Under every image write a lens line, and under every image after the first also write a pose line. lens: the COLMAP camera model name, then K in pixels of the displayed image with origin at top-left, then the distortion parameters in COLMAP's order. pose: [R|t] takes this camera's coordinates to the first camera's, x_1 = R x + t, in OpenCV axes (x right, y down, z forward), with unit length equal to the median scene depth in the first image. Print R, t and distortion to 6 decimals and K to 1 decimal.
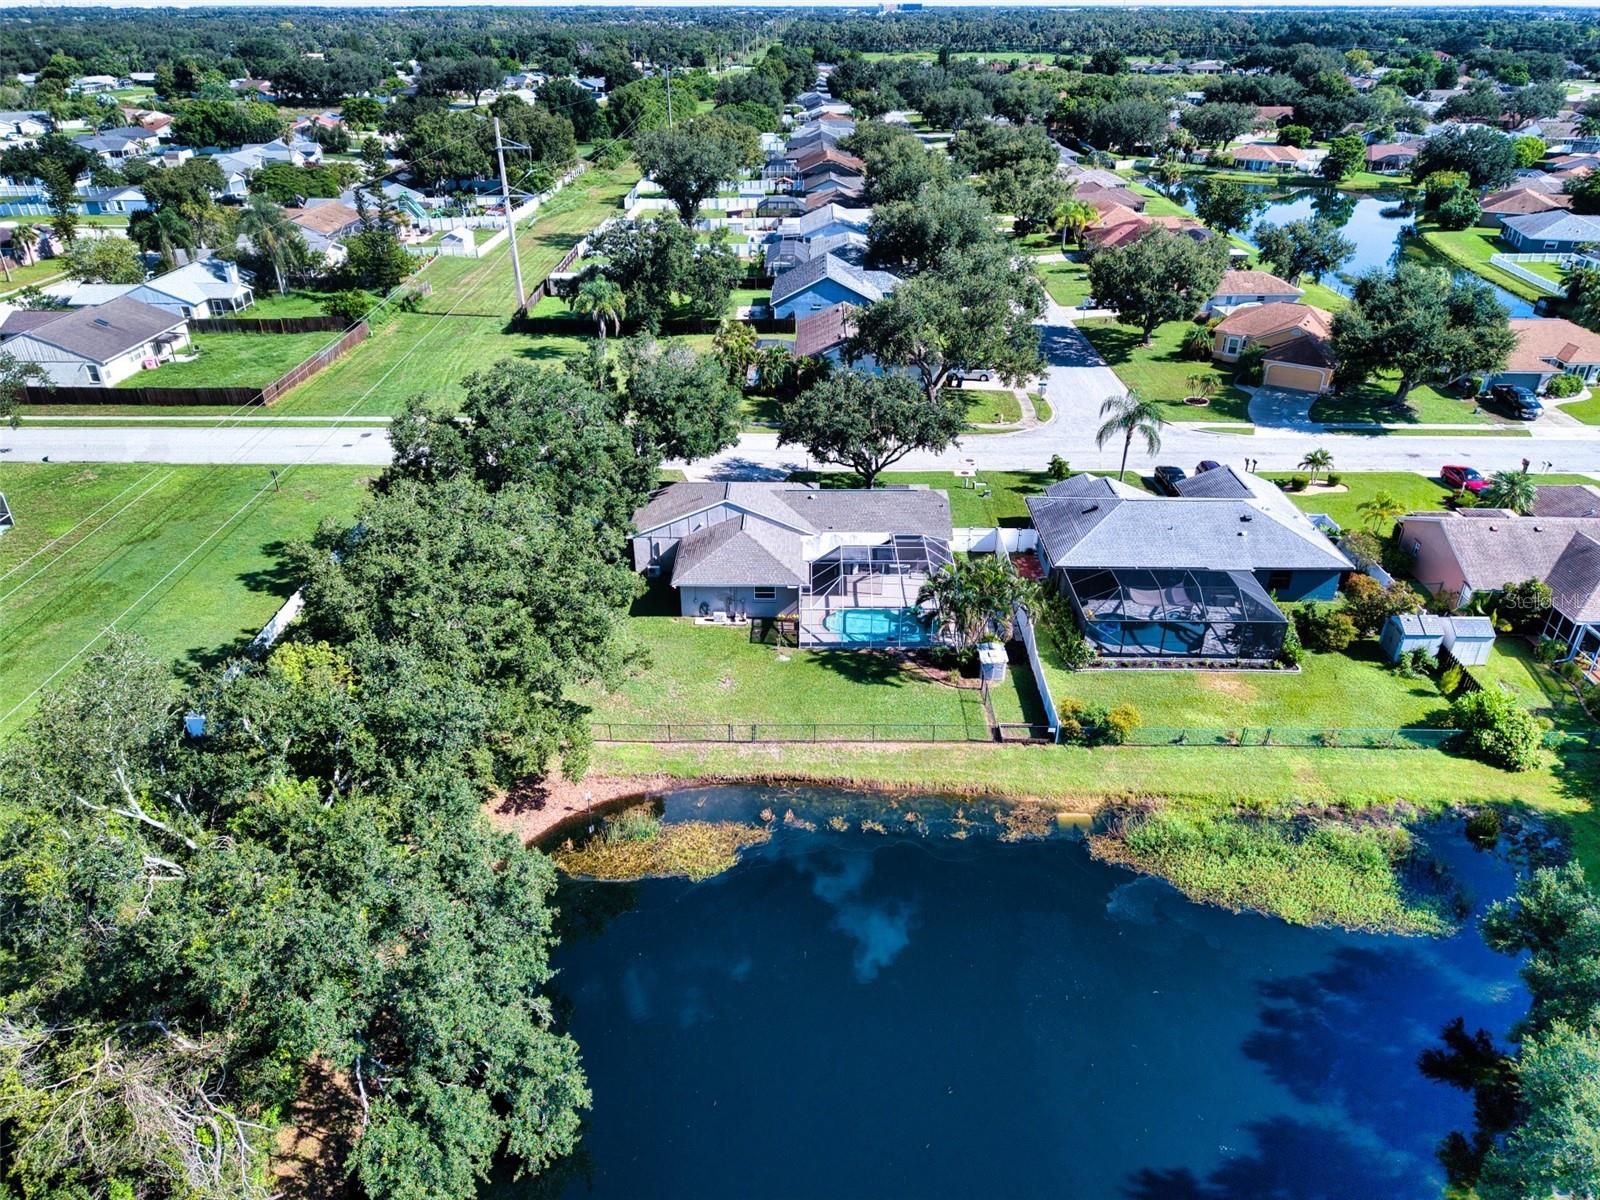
lens RADIAL K [[1104.7, 0, 800.0], [0, 1104.7, 600.0], [0, 0, 1]] dist [0.037424, -0.000361]
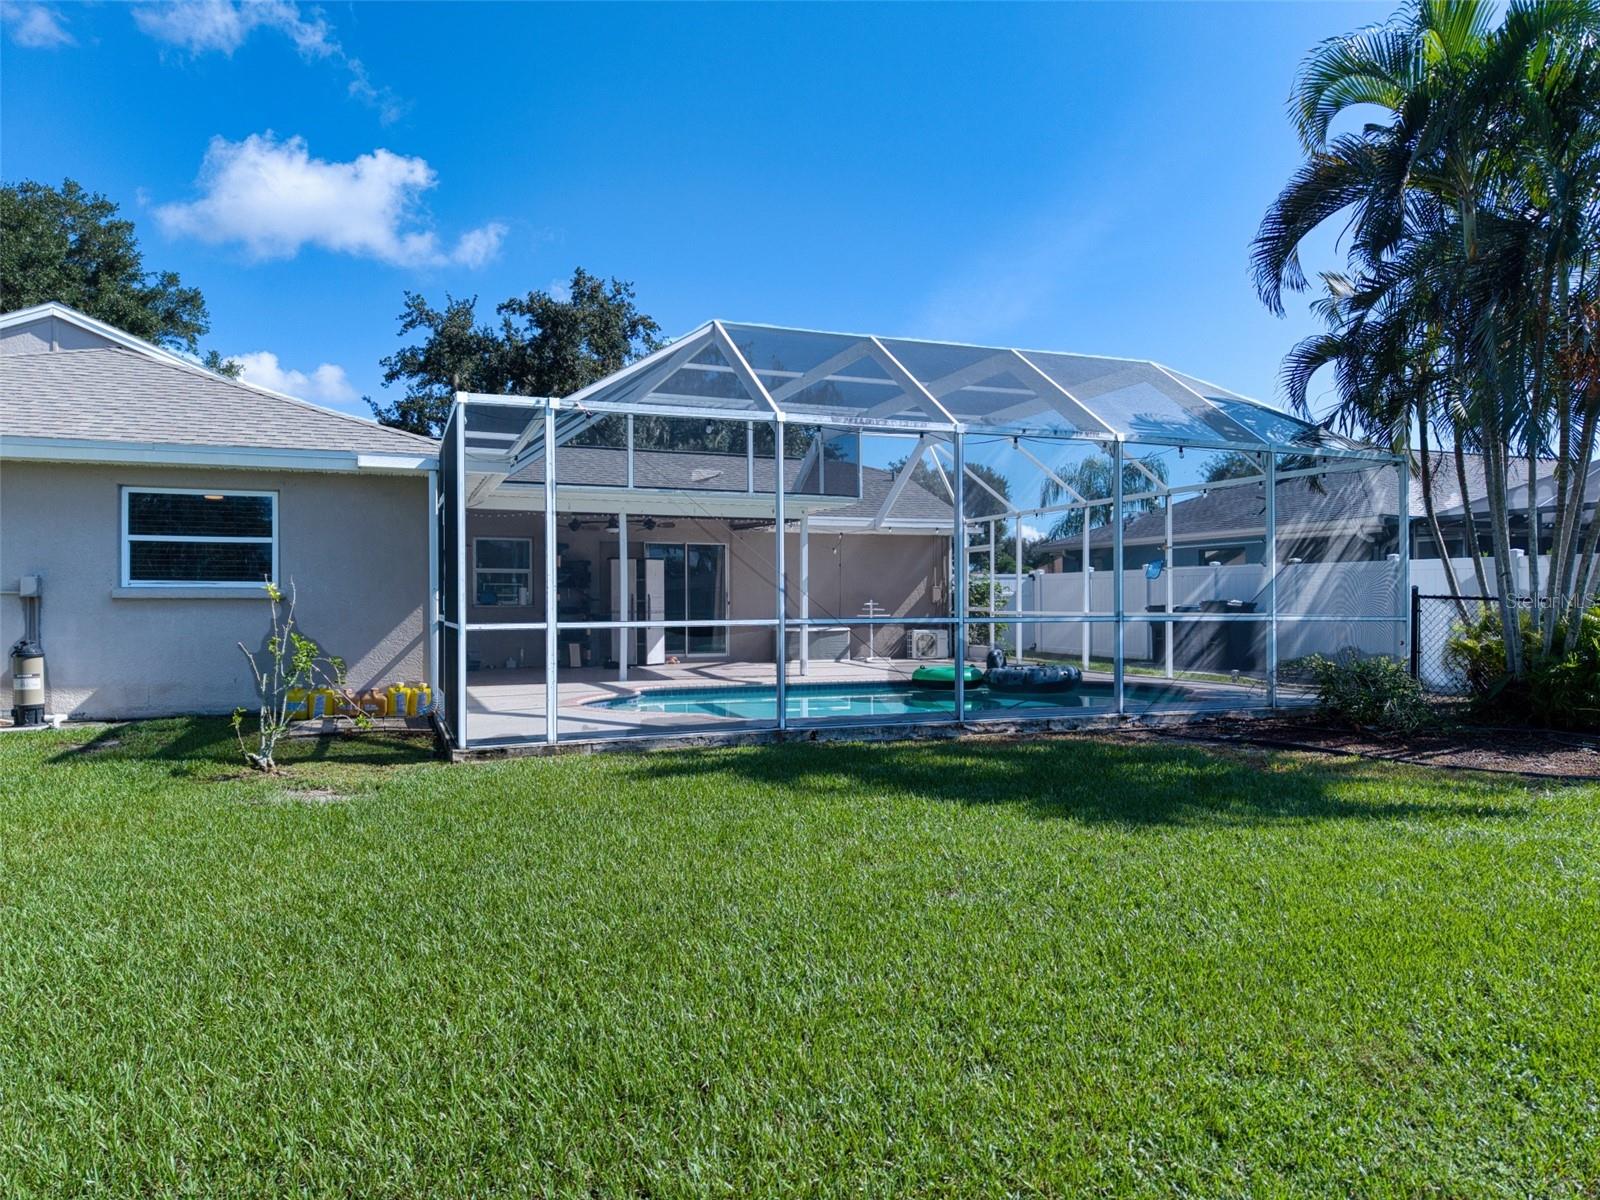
lens RADIAL K [[1094.3, 0, 800.0], [0, 1094.3, 600.0], [0, 0, 1]] dist [0.002427, 0.000438]
pose [[0.928748, -0.003921, 0.370692, -0.010281], [0.184724, 0.871855, -0.453593, 0.084532], [-0.321411, 0.489749, 0.810457, 0.851119]]
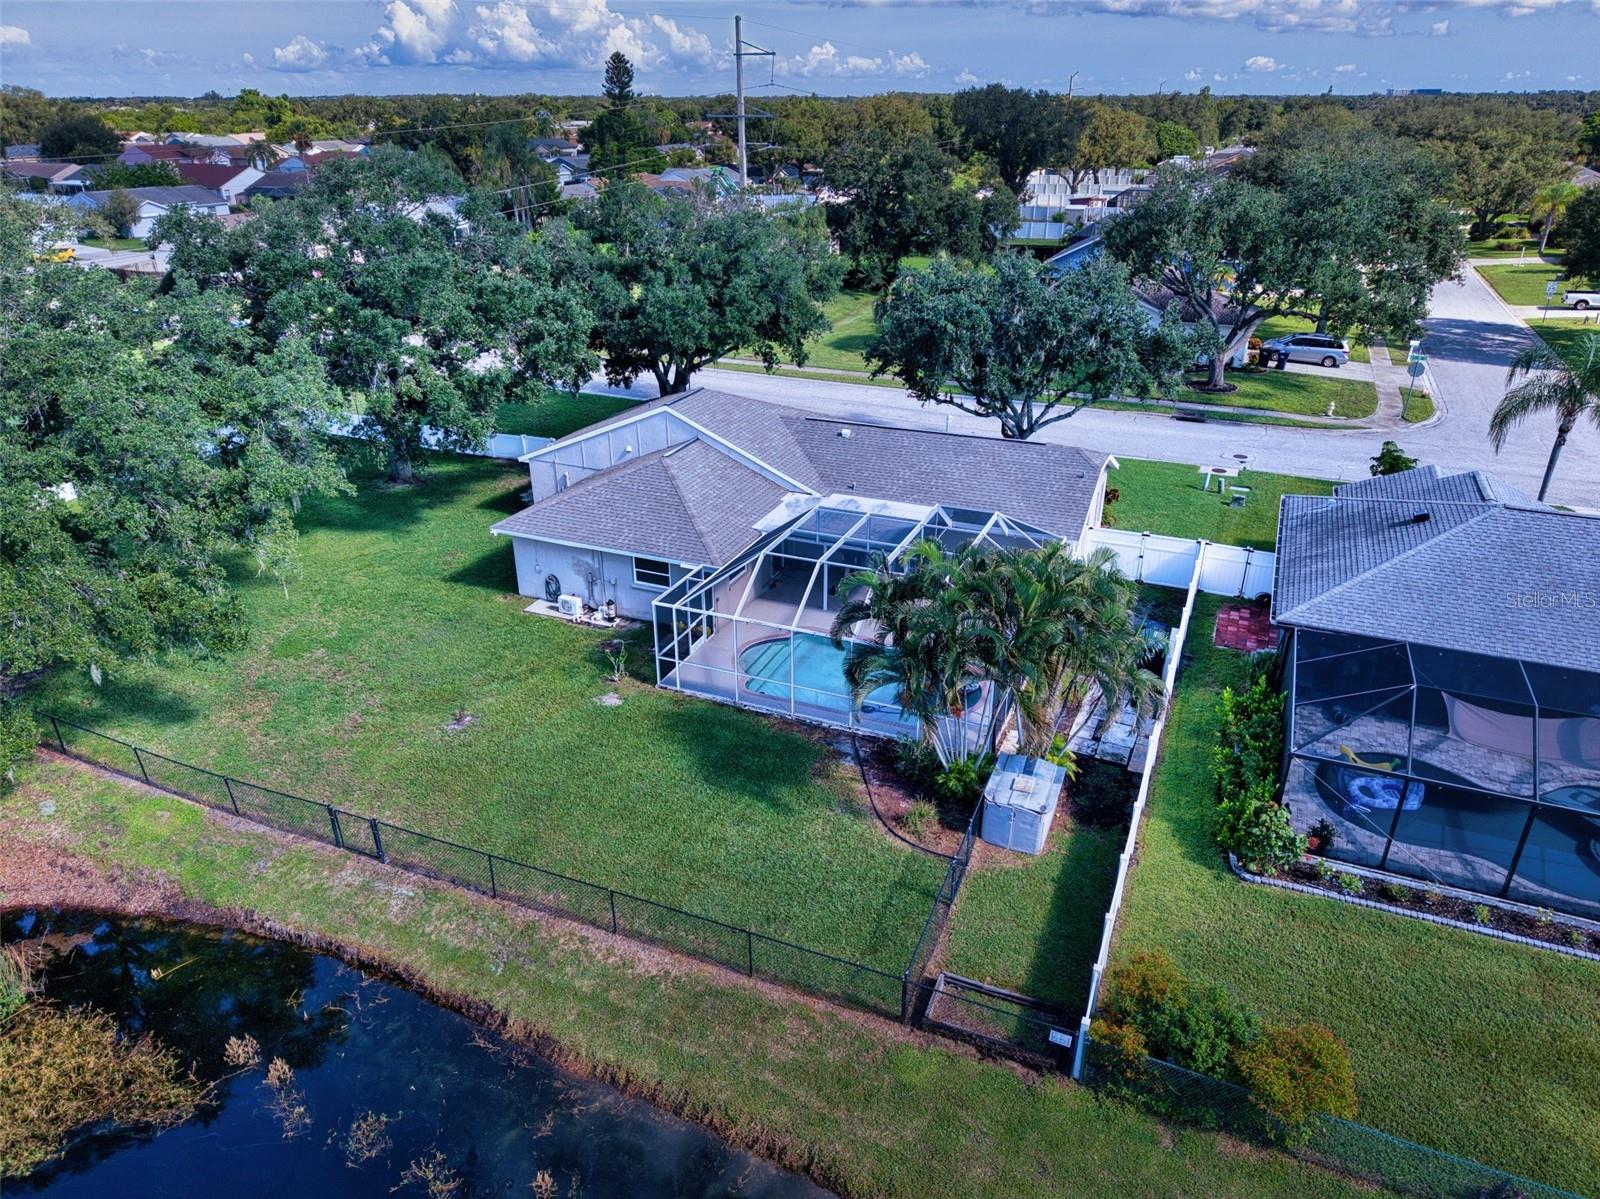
lens RADIAL K [[1094.3, 0, 800.0], [0, 1094.3, 599.5], [0, 0, 1]] dist [0.002427, 0.000438]
pose [[0.921349, 0.160117, -0.354228, 0.212391], [-0.184004, 0.982317, -0.034572, 0.010308], [0.342429, 0.097033, 0.934520, 0.549123]]
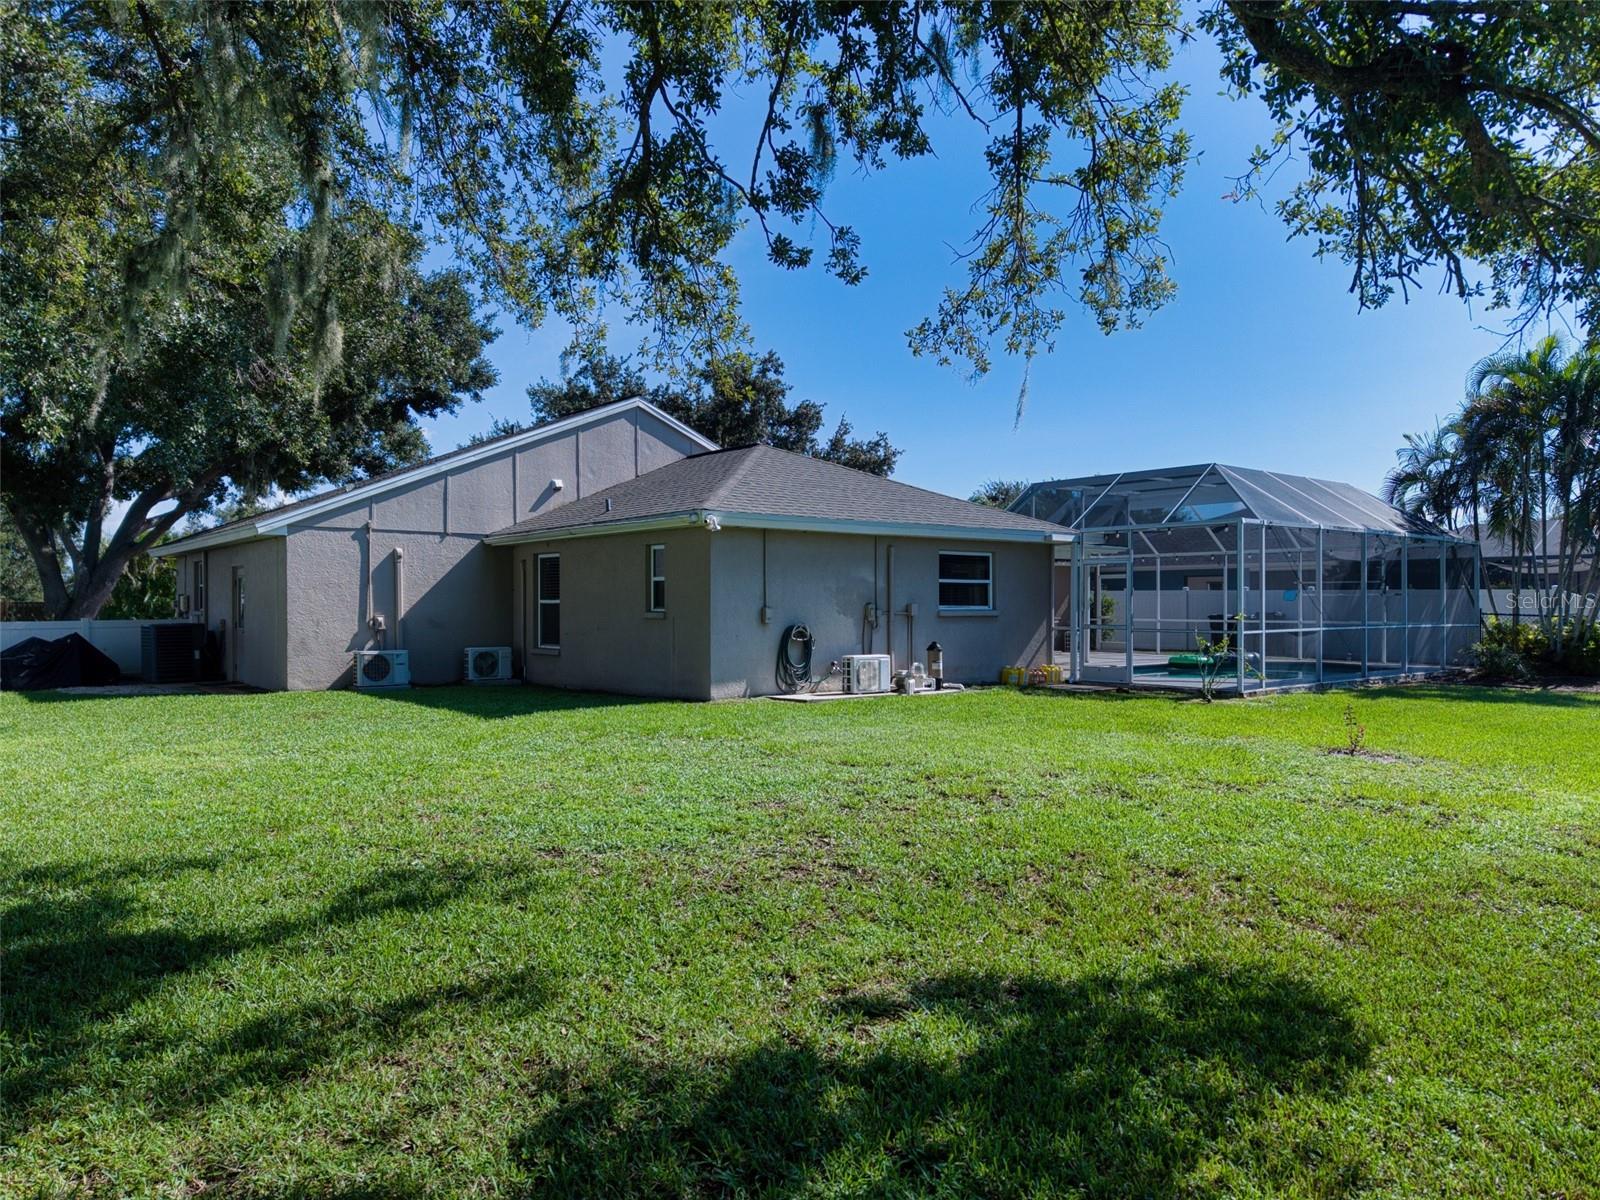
lens RADIAL K [[1094.3, 0, 800.0], [0, 1094.3, 600.0], [0, 0, 1]] dist [0.002427, 0.000438]
pose [[0.782489, 0.002067, 0.622661, -0.226031], [0.300244, 0.874808, -0.380217, 0.084517], [-0.545495, 0.484466, 0.683907, 0.841558]]
